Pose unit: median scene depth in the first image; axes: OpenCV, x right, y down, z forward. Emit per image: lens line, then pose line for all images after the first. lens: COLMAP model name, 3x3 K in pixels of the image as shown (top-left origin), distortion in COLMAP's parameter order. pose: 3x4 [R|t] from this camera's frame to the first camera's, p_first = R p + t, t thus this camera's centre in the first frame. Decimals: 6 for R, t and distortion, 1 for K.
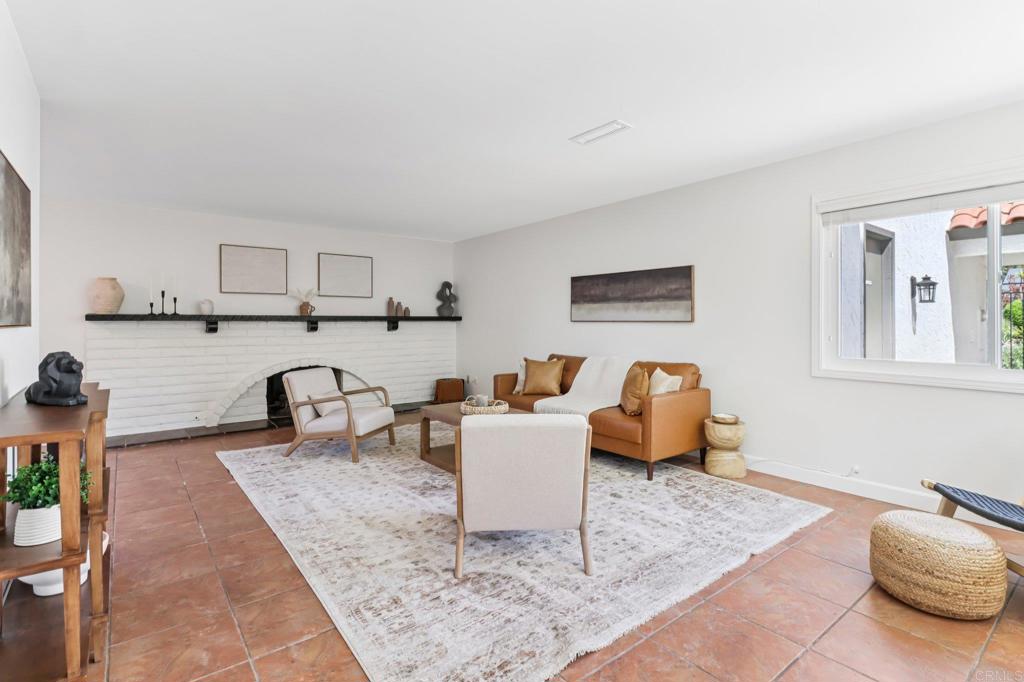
lens RADIAL K [[501.0, 0, 515.5], [0, 501.0, 324.3], [0, 0, 1]] dist [0.013819, -0.000139]
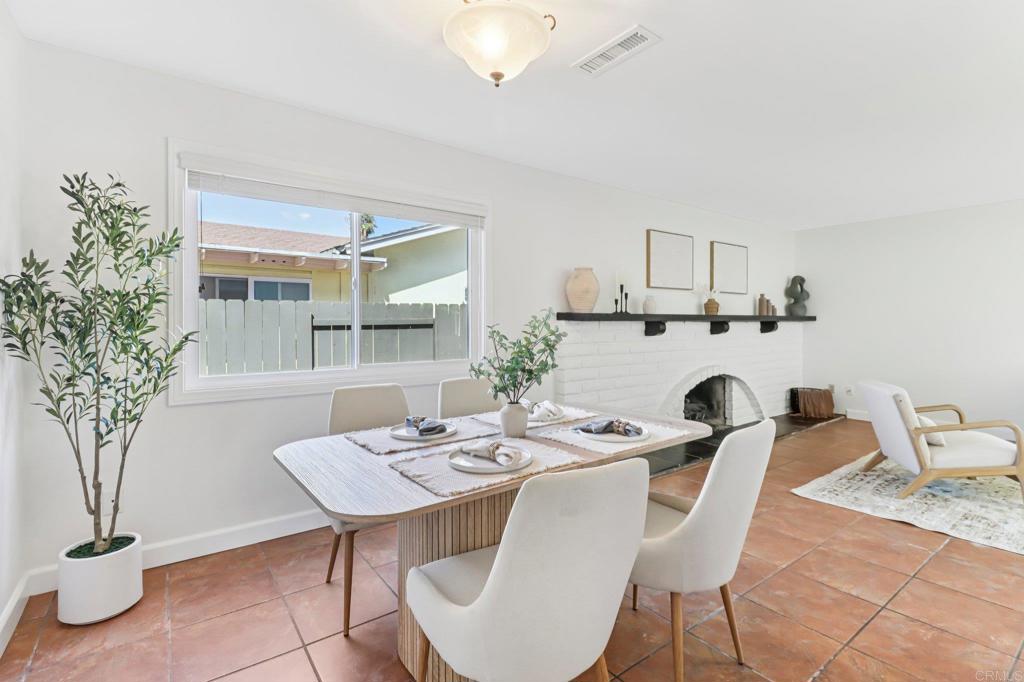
lens RADIAL K [[480.3, 0, 523.8], [0, 480.3, 324.9], [0, 0, 1]] dist [0.020095, -0.015514]
pose [[0.999464, -0.000951, -0.032717, -0.779956], [0.000908, 0.999999, -0.001337, 0.000242], [0.032718, 0.001307, 0.999464, 0.197970]]
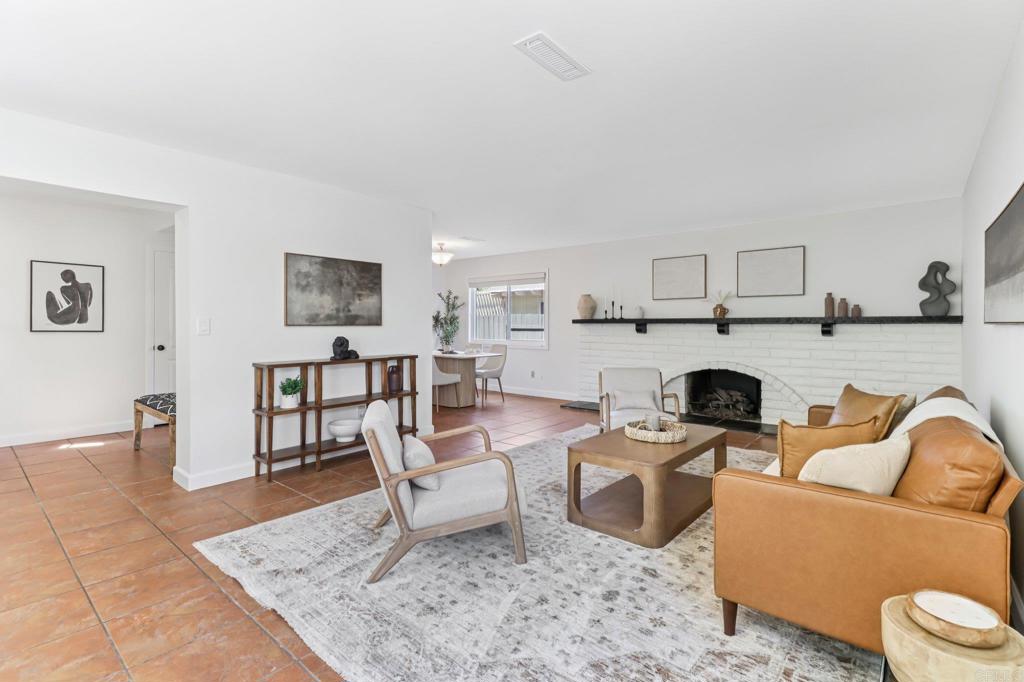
lens RADIAL K [[480.3, 0, 523.8], [0, 480.3, 324.9], [0, 0, 1]] dist [0.020095, -0.015514]
pose [[0.198806, 0.000814, -0.980039, 0.484845], [-0.006343, 0.999980, -0.000456, -0.001014], [0.980018, 0.006307, 0.198807, 0.476291]]
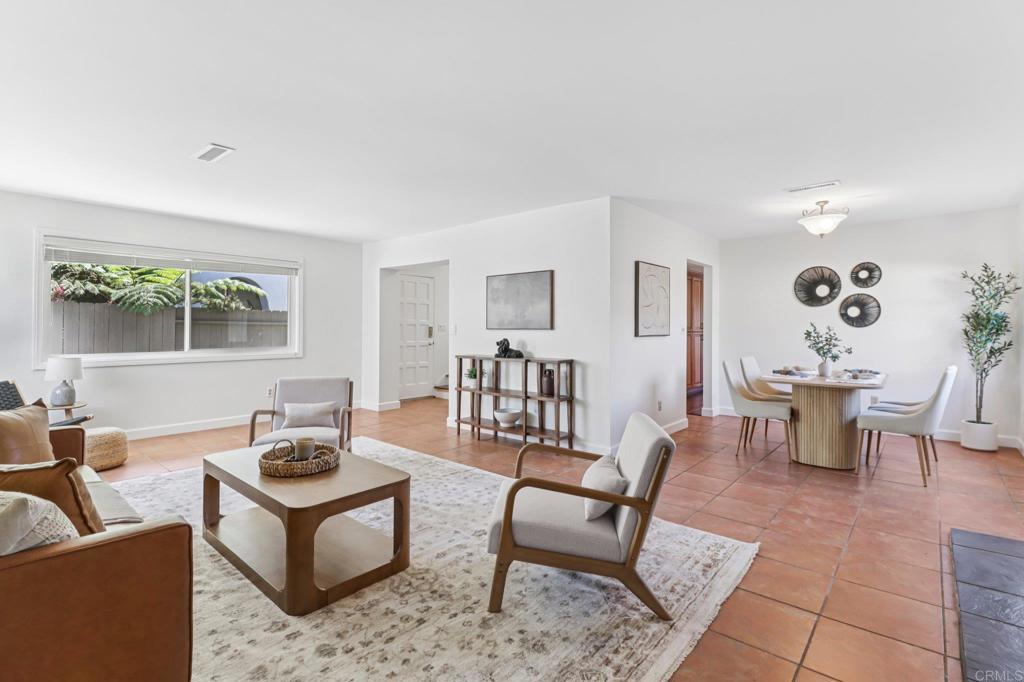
lens RADIAL K [[480.3, 0, 523.8], [0, 480.3, 324.9], [0, 0, 1]] dist [0.020095, -0.015514]
pose [[-0.981005, -0.004813, -0.193923, -0.150011], [-0.003383, 0.999965, -0.007703, 0.000251], [0.193953, -0.006901, -0.980987, 1.221788]]
